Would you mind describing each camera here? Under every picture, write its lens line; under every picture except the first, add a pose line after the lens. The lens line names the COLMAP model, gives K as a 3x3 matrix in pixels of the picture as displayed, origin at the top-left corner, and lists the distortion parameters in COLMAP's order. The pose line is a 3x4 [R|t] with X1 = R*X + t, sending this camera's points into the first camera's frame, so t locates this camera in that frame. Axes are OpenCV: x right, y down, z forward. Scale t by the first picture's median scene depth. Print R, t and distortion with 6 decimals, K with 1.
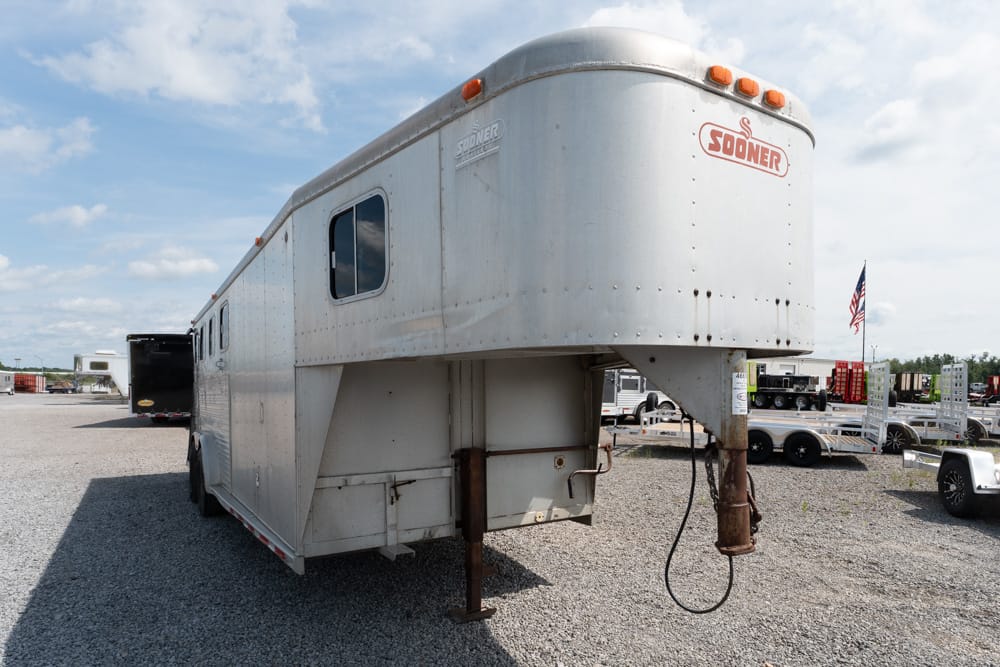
lens RADIAL K [[638.3, 0, 500.8], [0, 638.3, 397.5], [0, 0, 1]] dist [0.003584, 0.001689]
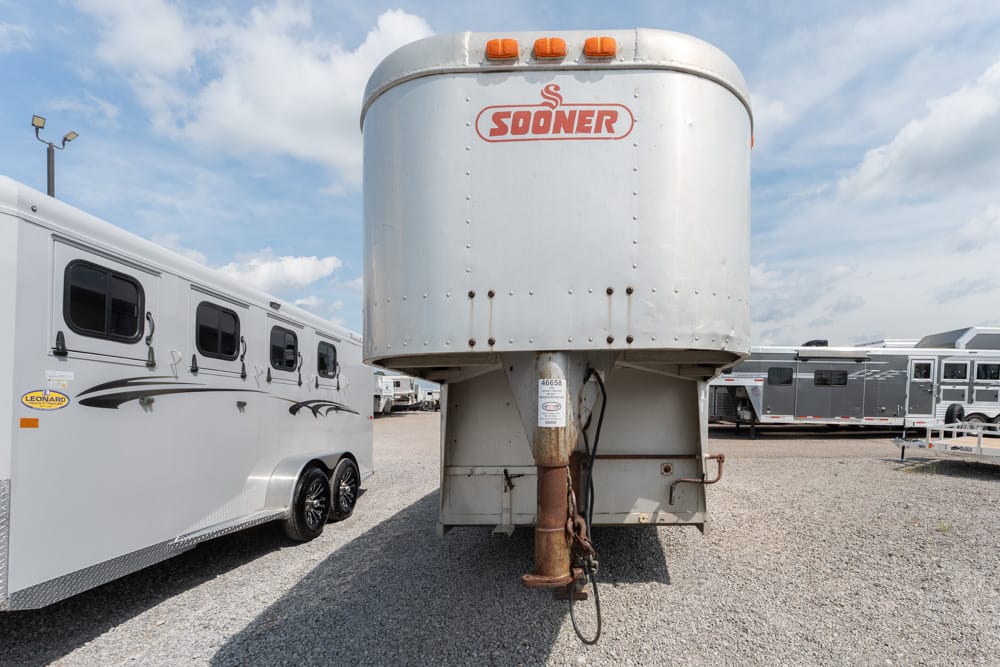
lens RADIAL K [[479.3, 0, 564.2], [0, 479.3, 408.9], [0, 0, 1]] dist [0.002173, -0.000049]
pose [[0.817344, 0.003260, -0.576141, 0.743017], [-0.002605, 0.999995, 0.001963, 0.000782], [0.576144, -0.000104, 0.817348, 0.459244]]
